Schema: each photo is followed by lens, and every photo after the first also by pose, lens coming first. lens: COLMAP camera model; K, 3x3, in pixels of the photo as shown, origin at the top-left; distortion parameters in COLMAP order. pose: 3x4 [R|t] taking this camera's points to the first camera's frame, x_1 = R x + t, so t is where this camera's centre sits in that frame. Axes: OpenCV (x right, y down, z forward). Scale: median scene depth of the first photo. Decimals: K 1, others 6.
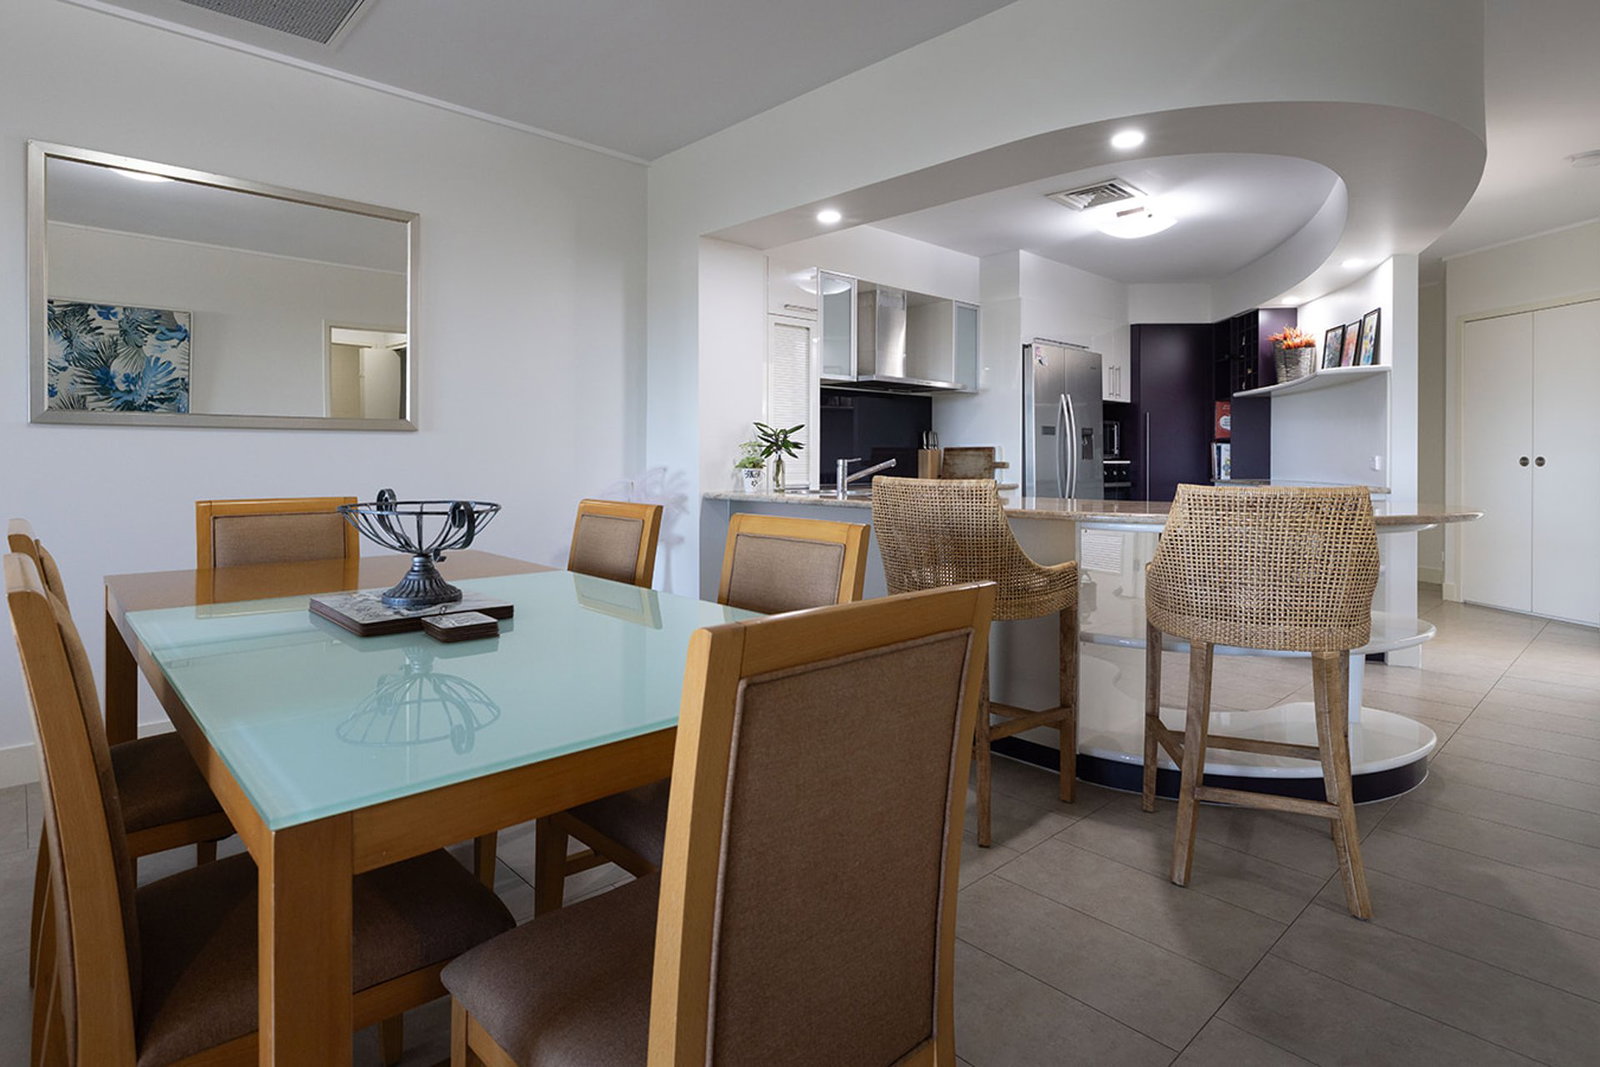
lens RADIAL K [[806.5, 0, 839.8], [0, 806.5, 455.4], [0, 0, 1]] dist [-0.000118, -0.000020]
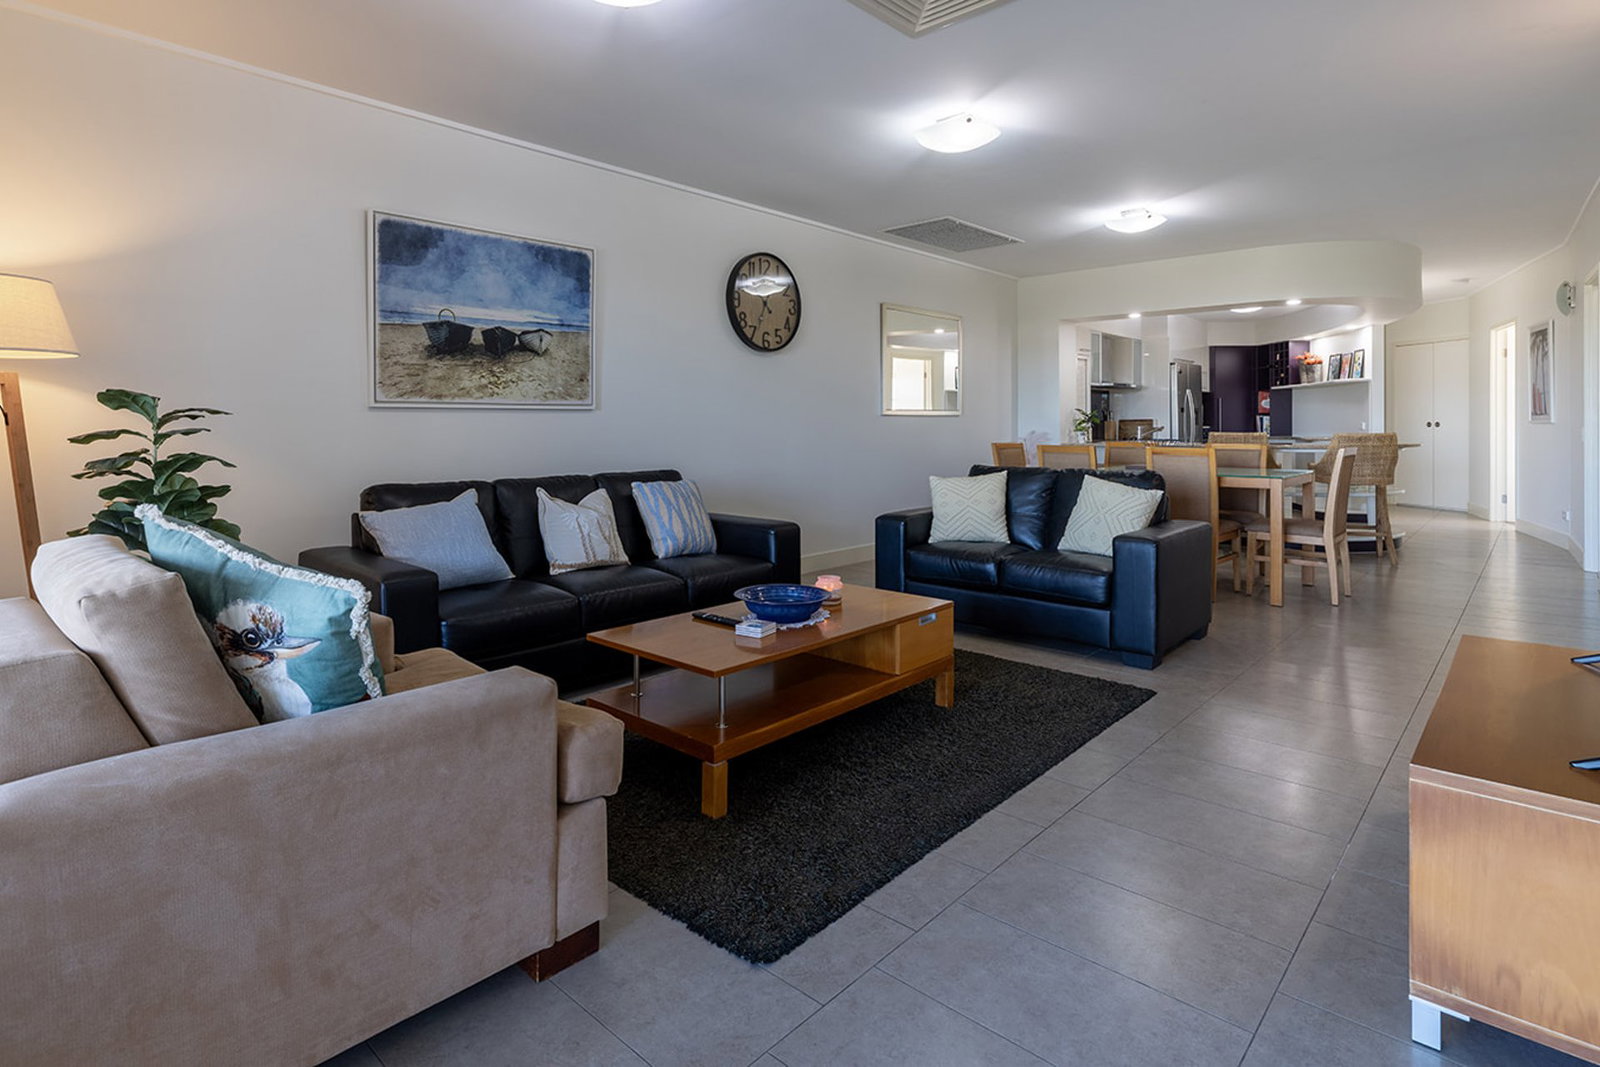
lens RADIAL K [[794.5, 0, 829.9], [0, 794.5, 424.1], [0, 0, 1]] dist [-0.002749, 0.000018]
pose [[0.997407, -0.008470, 0.071466, -0.645227], [0.008497, 0.999964, -0.000074, -0.005230], [-0.071463, 0.000681, 0.997443, -0.708283]]
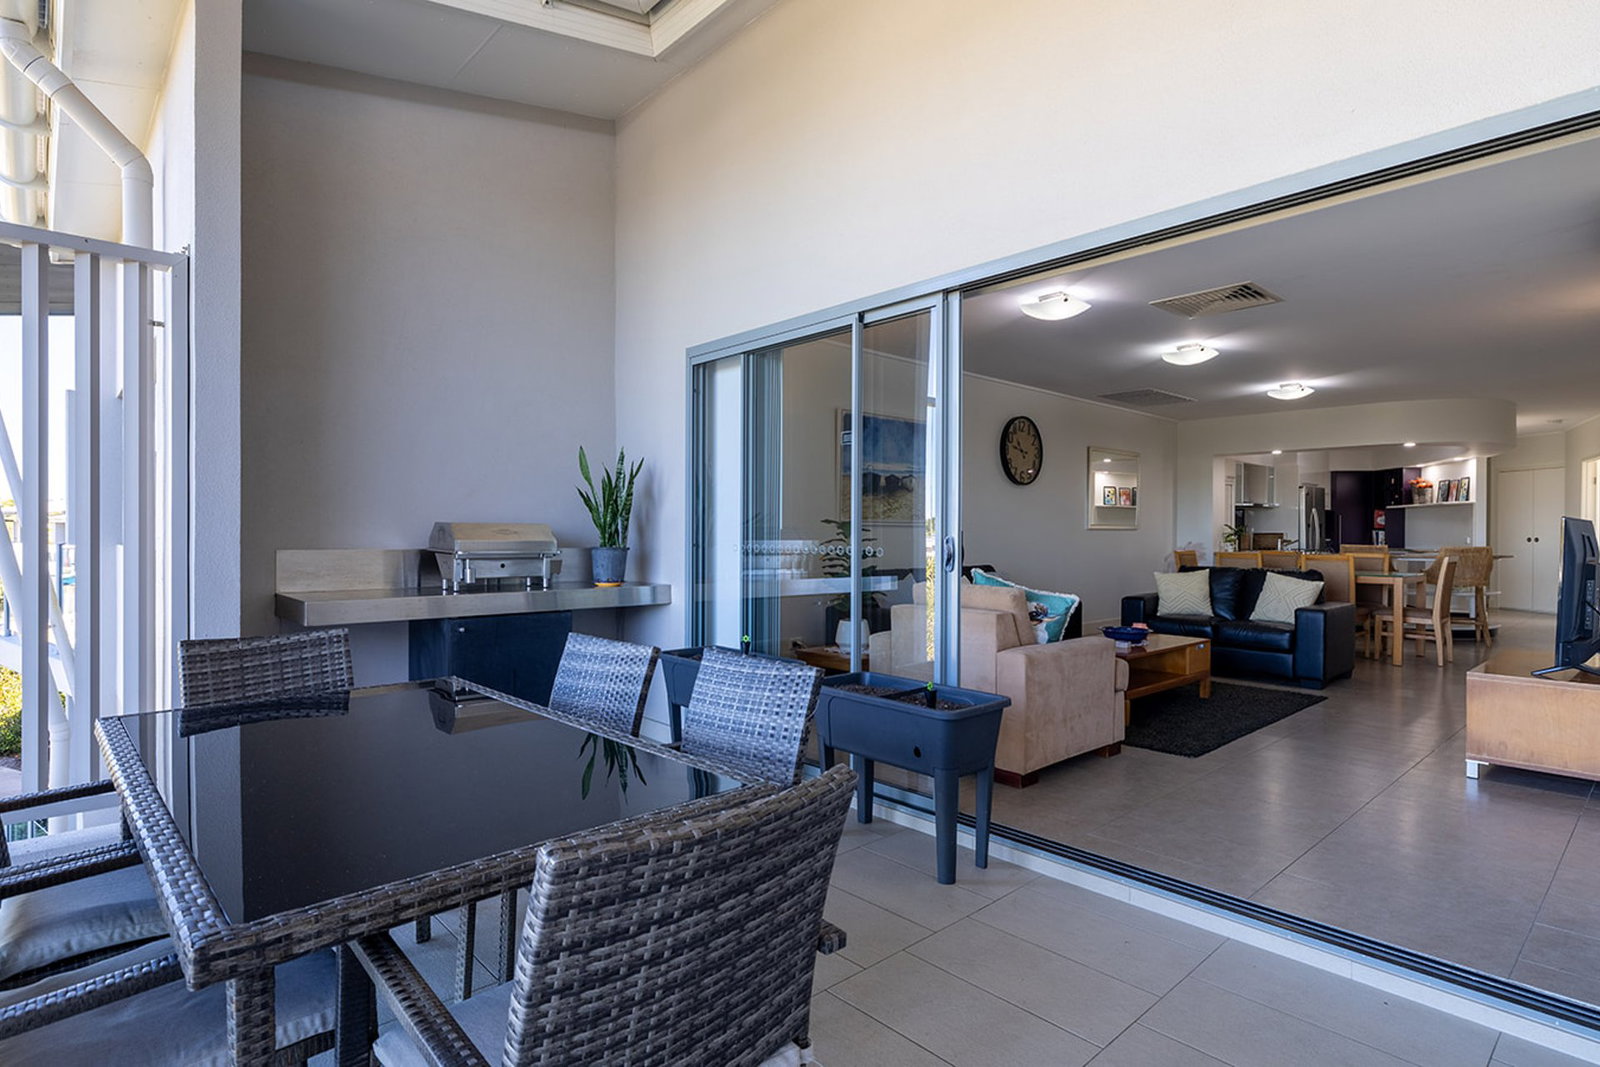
lens RADIAL K [[800.0, 0, 835.3], [0, 800.0, 531.5], [0, 0, 1]] dist [-0.000447, -0.000031]
pose [[0.999905, 0.001691, -0.013643, -0.972987], [-0.001674, 0.999998, 0.001284, -0.014462], [0.013646, -0.001261, 0.999906, -1.158537]]
